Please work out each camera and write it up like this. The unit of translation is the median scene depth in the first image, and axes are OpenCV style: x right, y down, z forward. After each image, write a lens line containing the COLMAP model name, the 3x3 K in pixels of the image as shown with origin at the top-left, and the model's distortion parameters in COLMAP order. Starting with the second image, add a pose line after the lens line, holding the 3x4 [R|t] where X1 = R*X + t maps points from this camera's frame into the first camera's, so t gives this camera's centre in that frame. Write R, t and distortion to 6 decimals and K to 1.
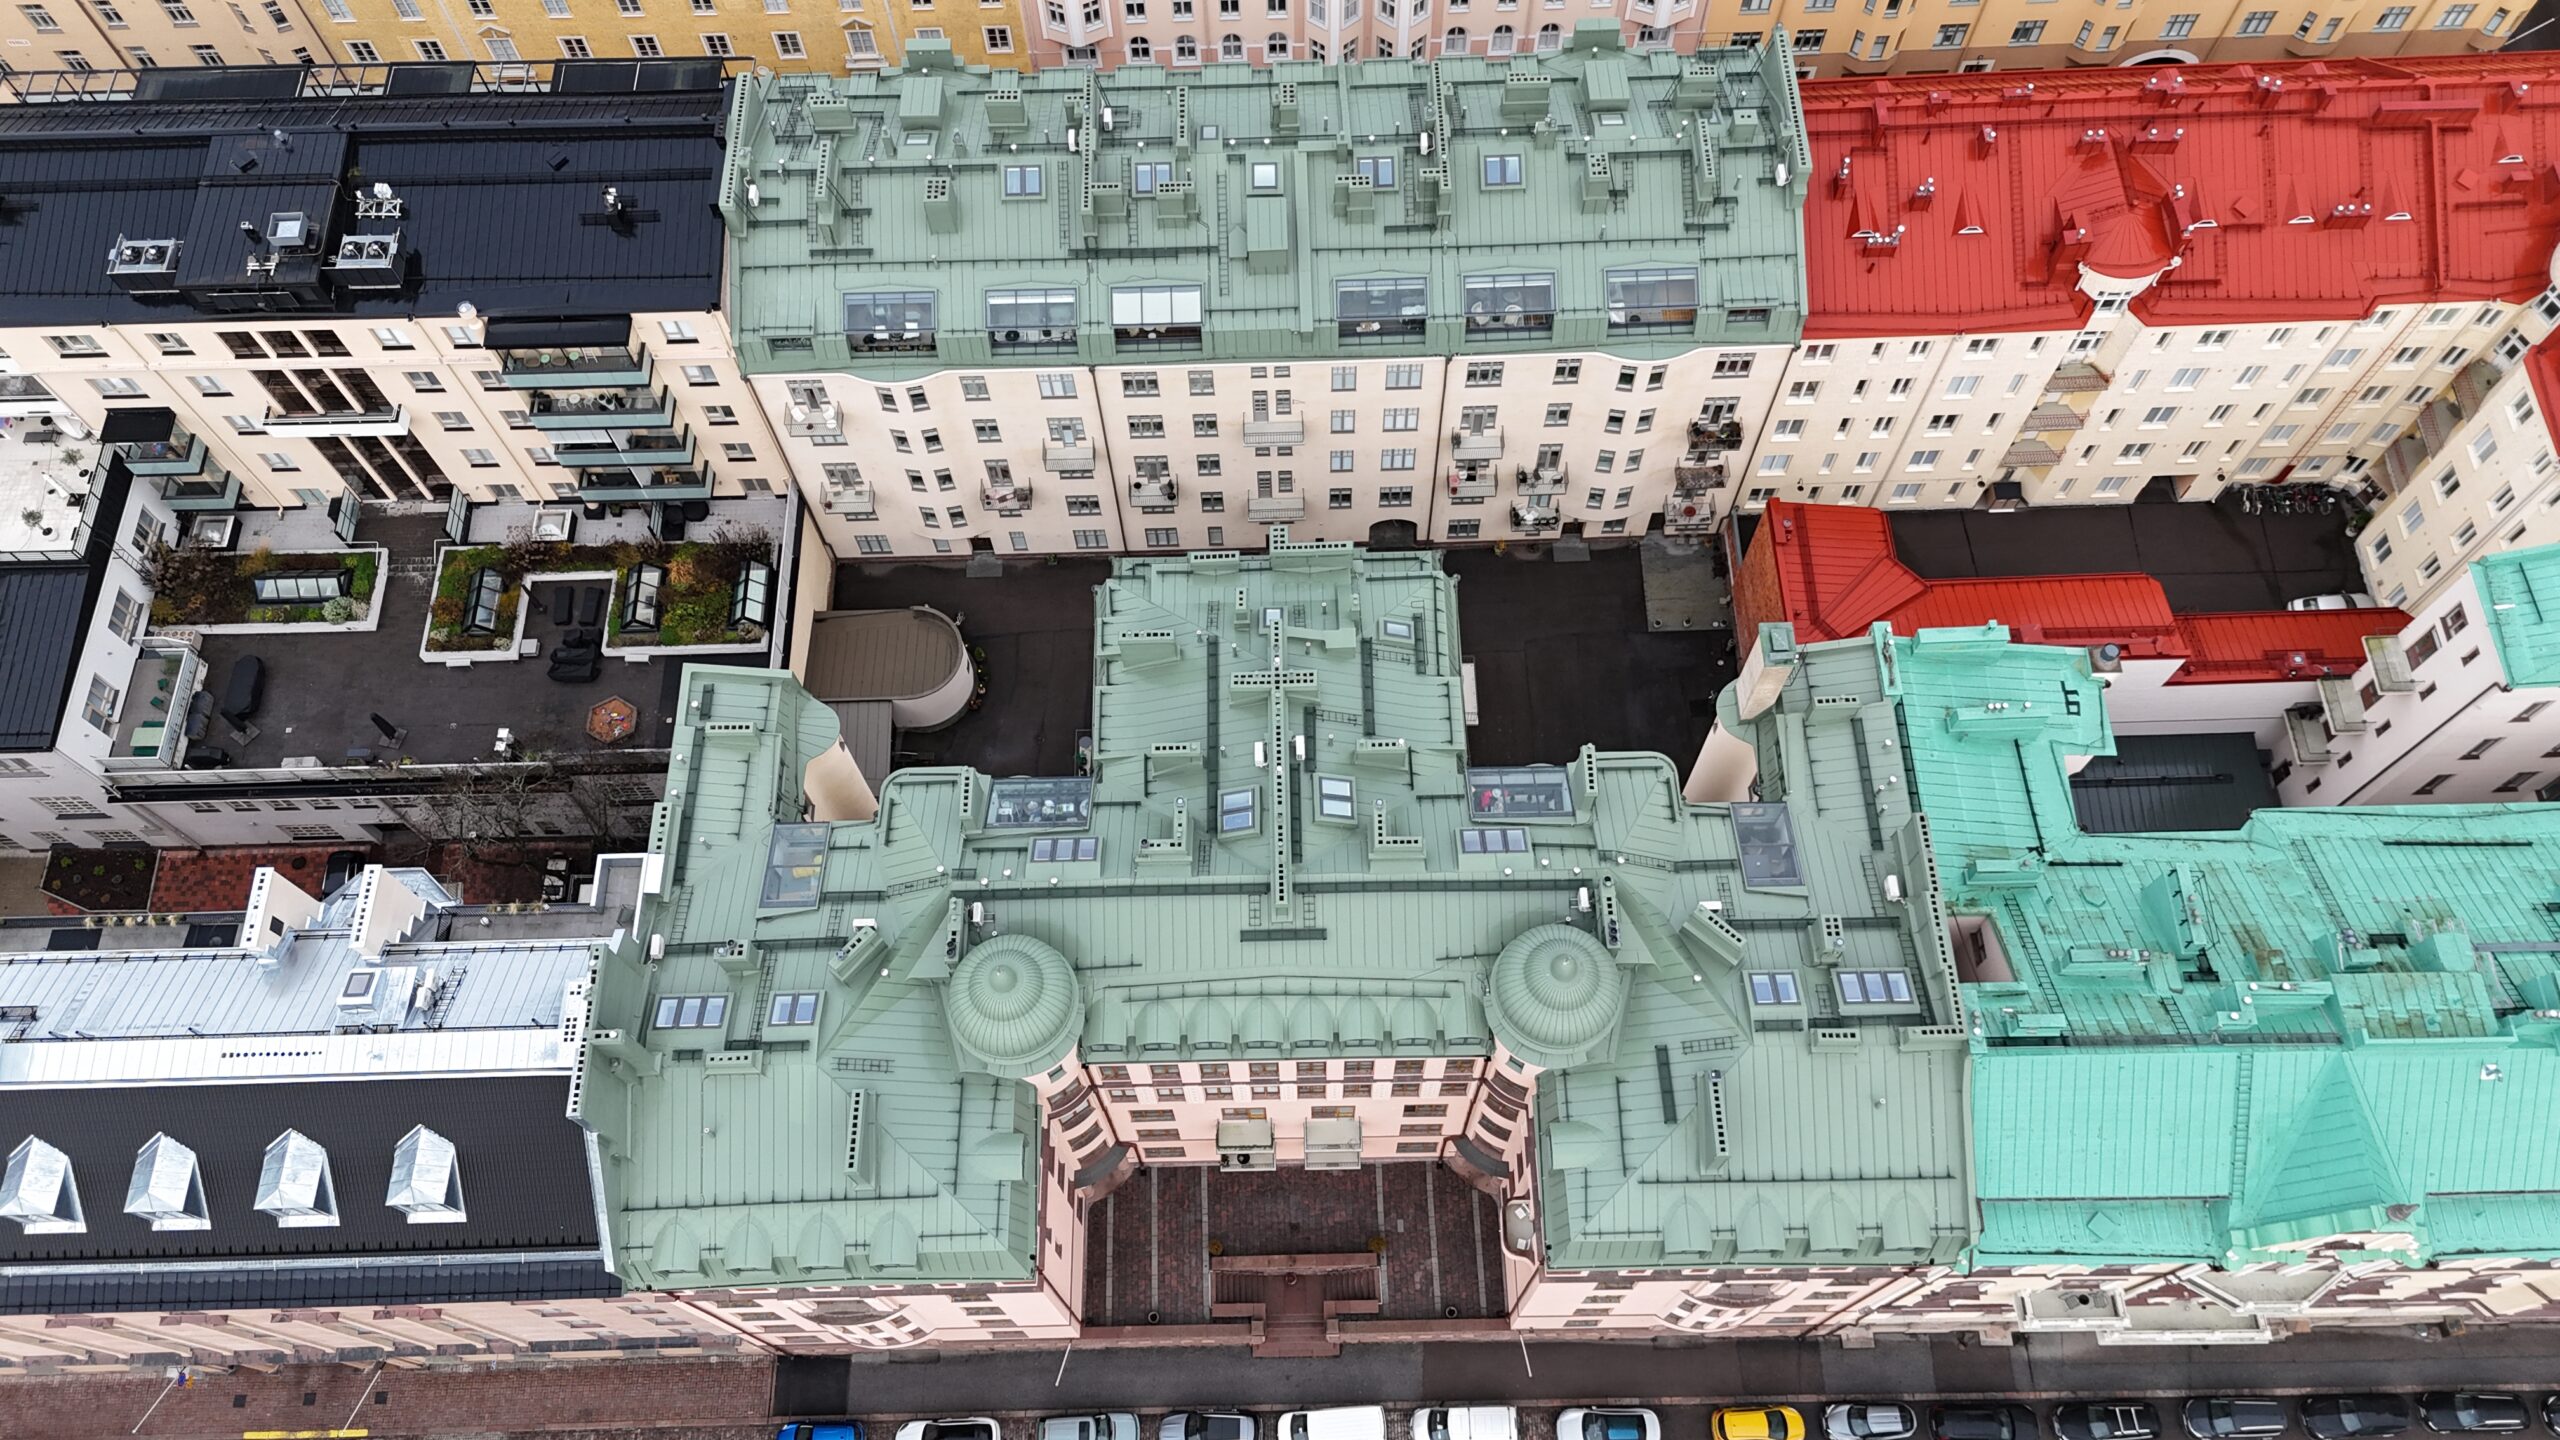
lens RADIAL K [[1874.4, 0, 1286.9], [0, 1874.4, 716.7], [0, 0, 1]] dist [0.073618, -0.069611]
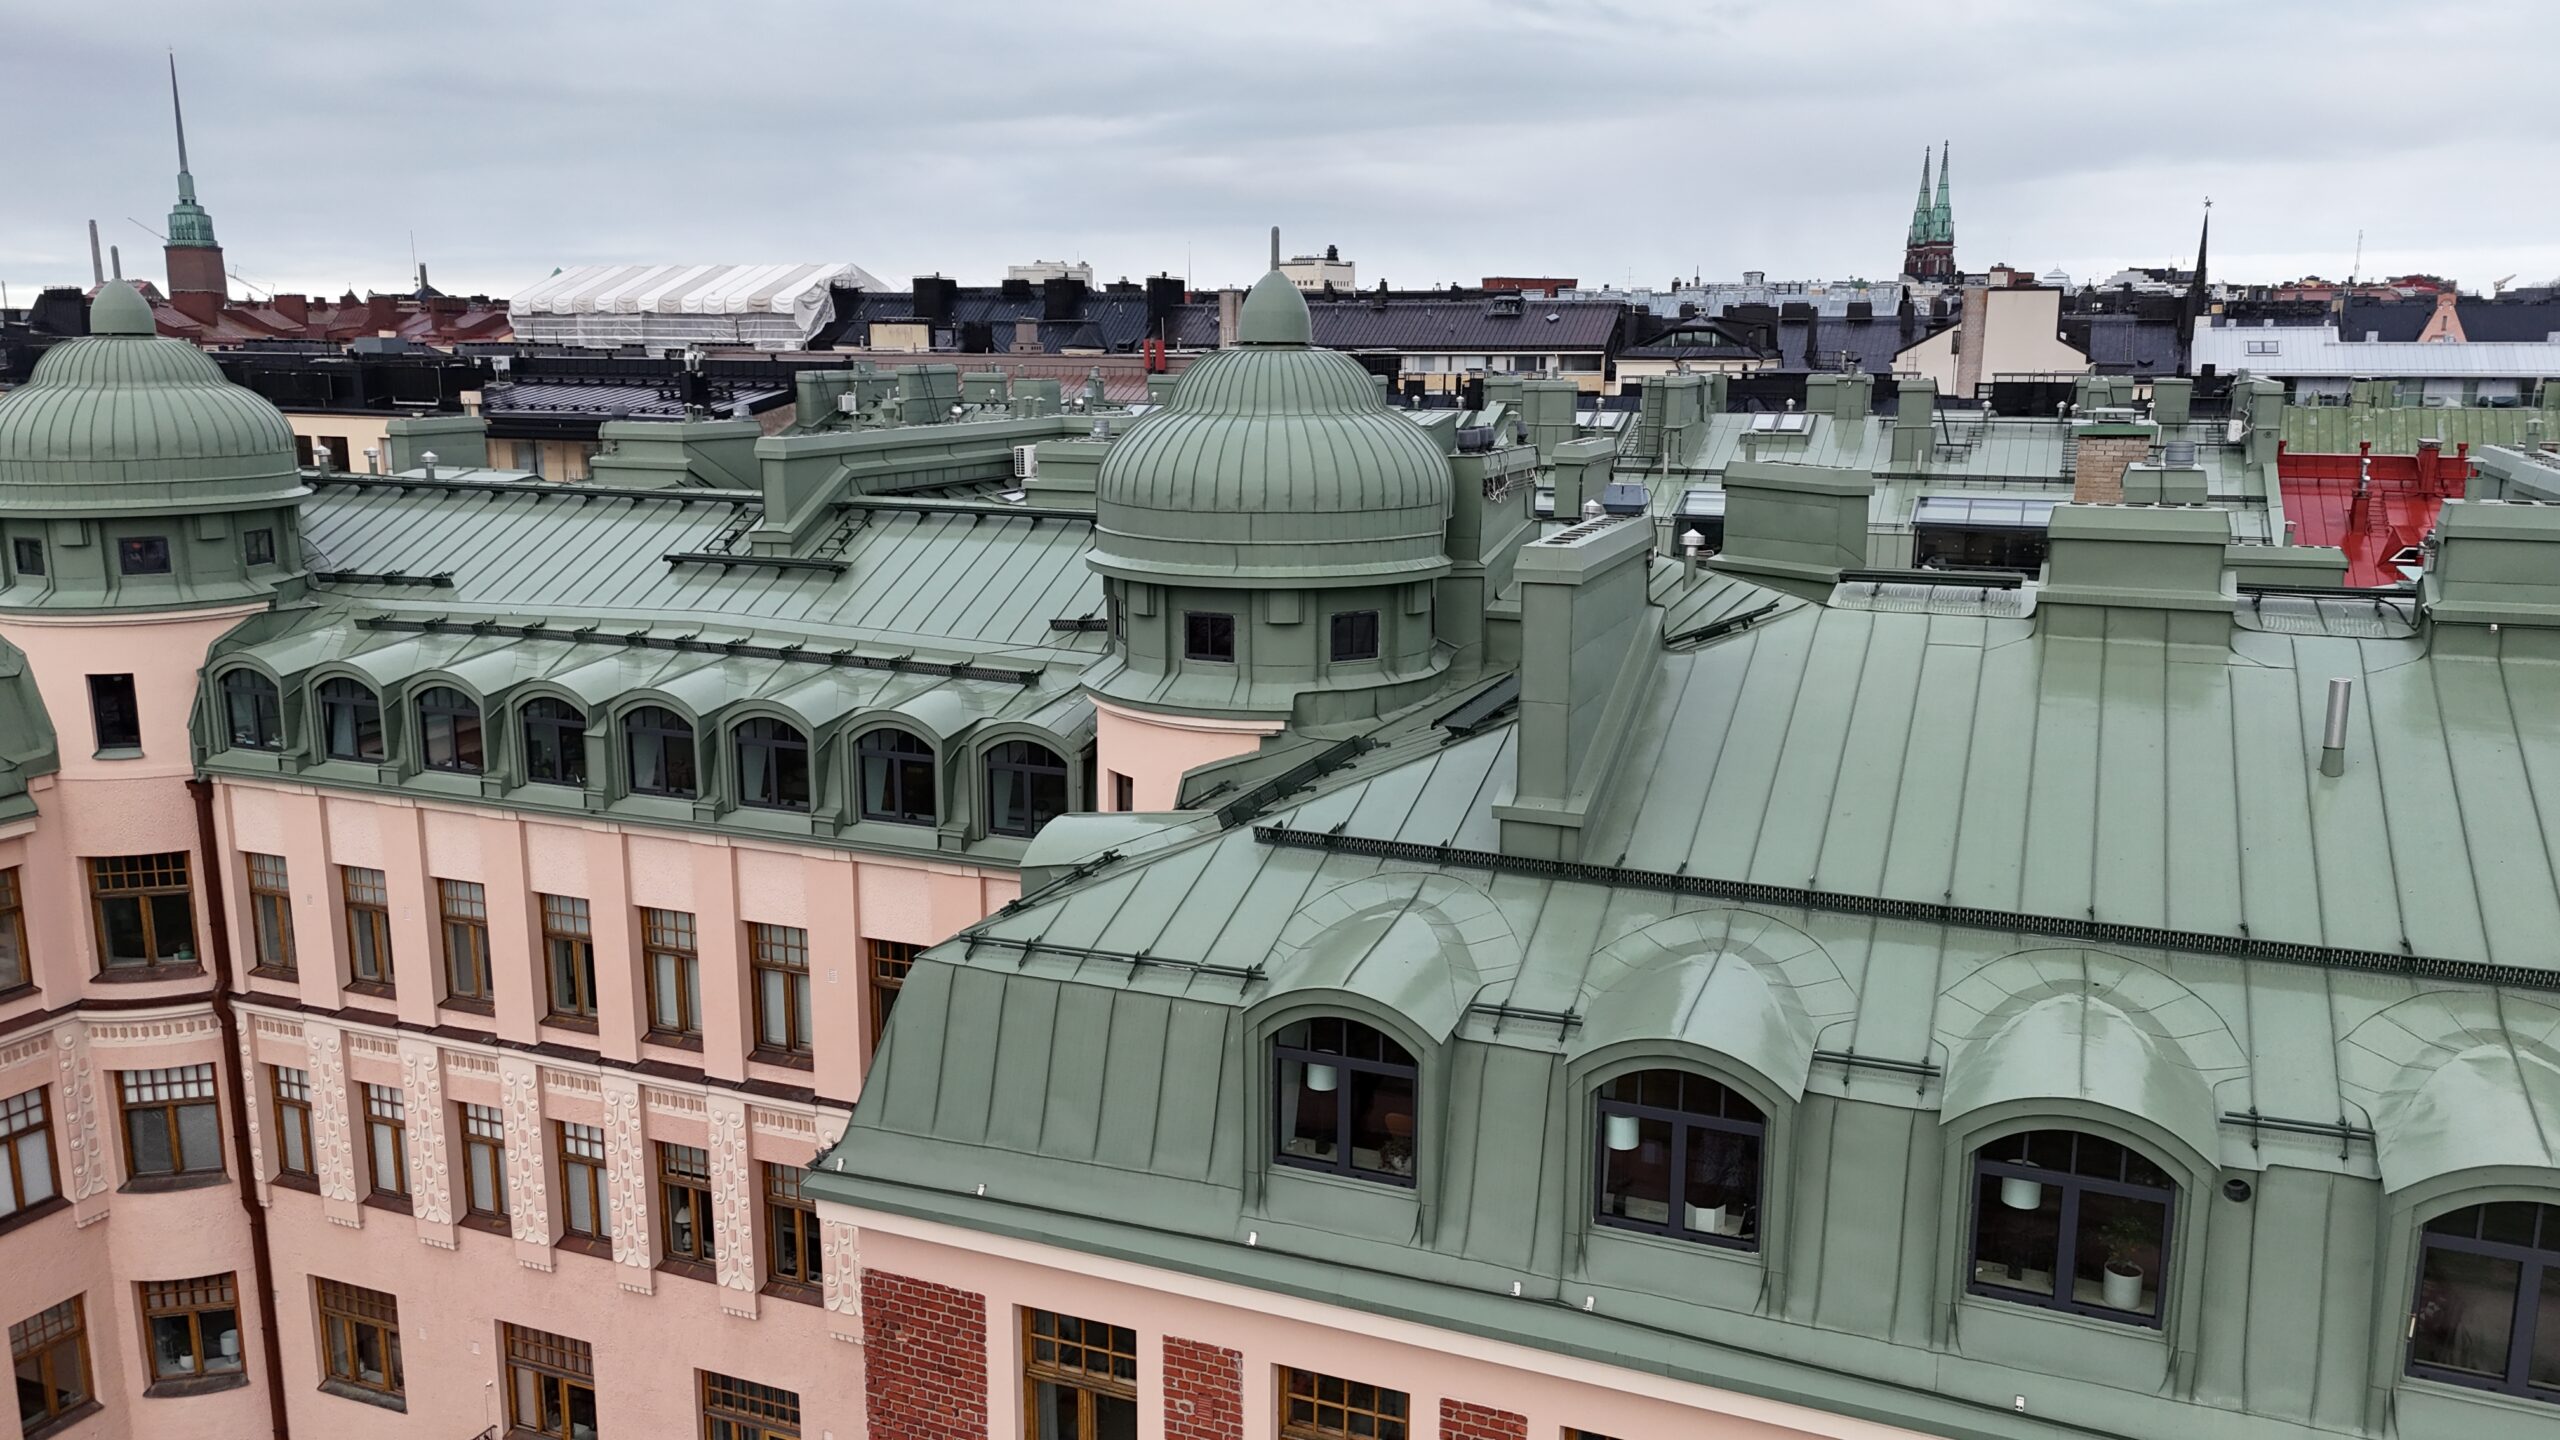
lens RADIAL K [[1874.4, 0, 1274.0], [0, 1874.4, 707.4], [0, 0, 1]] dist [0.073618, -0.069611]
pose [[0.916440, 0.094298, -0.388904, 0.228327], [-0.366678, 0.587092, -0.721713, 0.334688], [0.160266, 0.804009, 0.572611, 0.679542]]
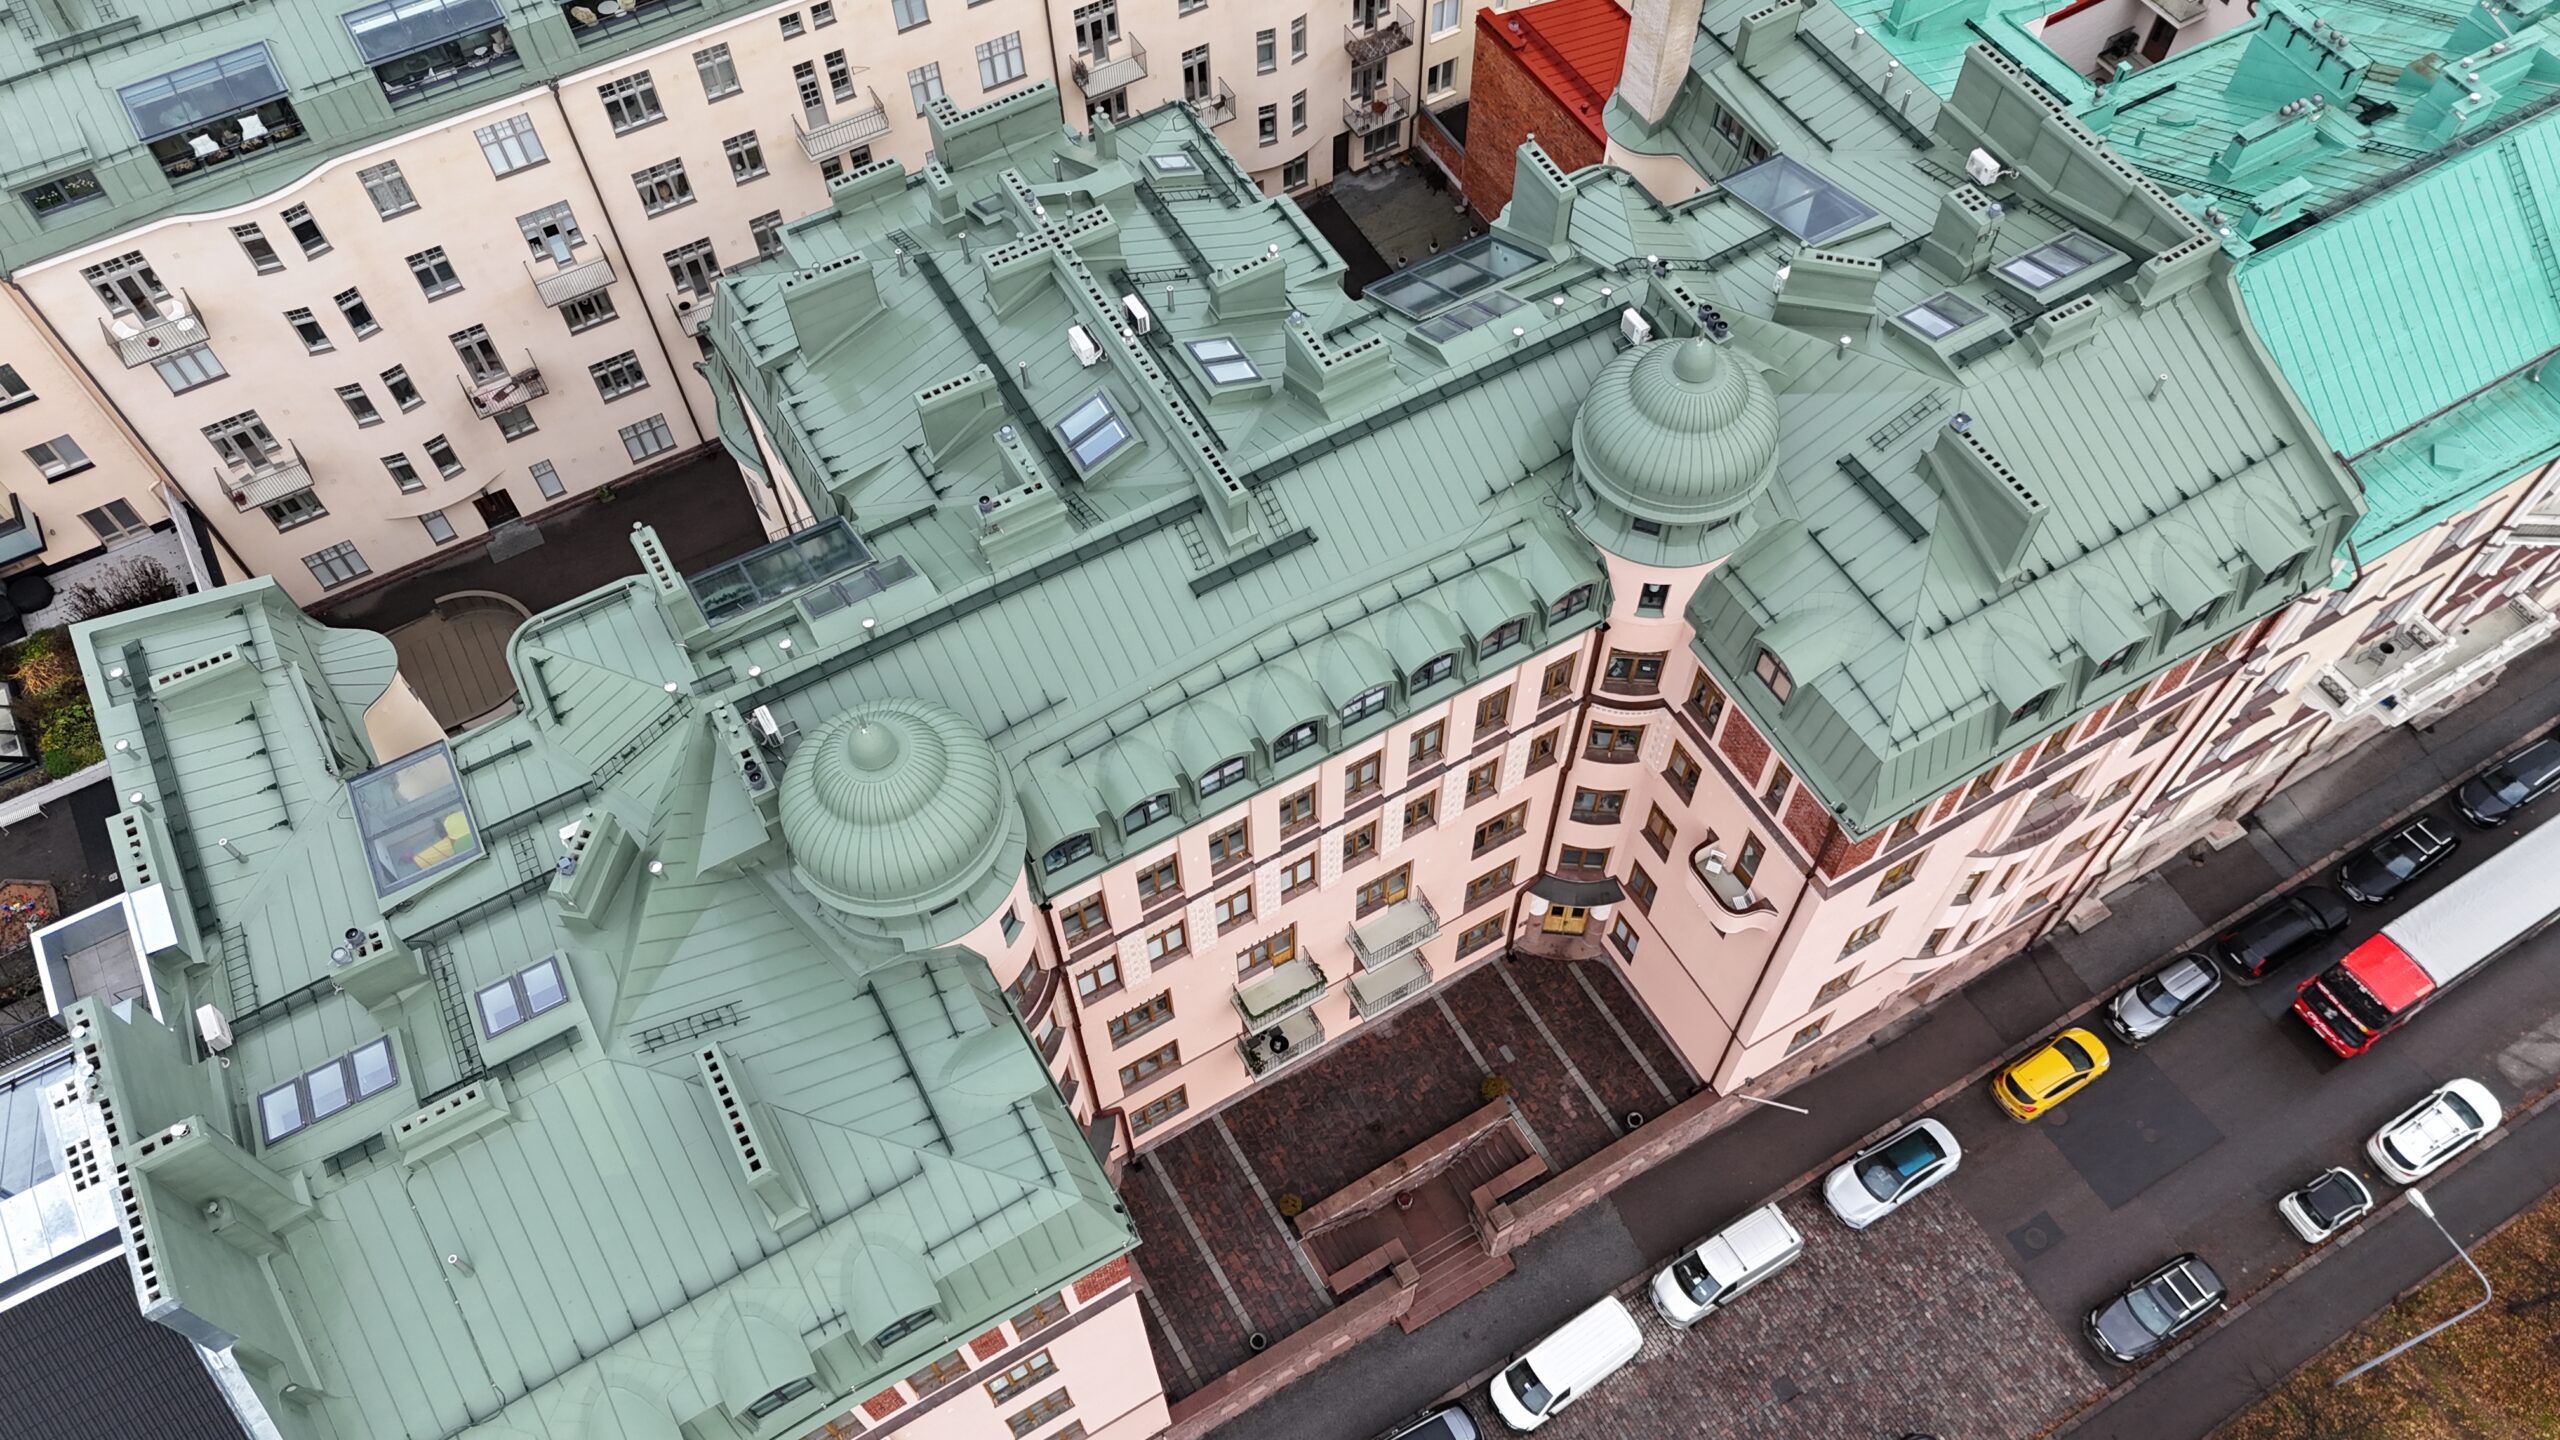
lens RADIAL K [[1874.4, 0, 1284.4], [0, 1874.4, 720.8], [0, 0, 1]] dist [0.073618, -0.069611]
pose [[0.875594, -0.406882, 0.260351, -0.147800], [0.435330, 0.898252, -0.060264, 0.173677], [-0.209340, 0.166106, 0.963631, 0.347139]]
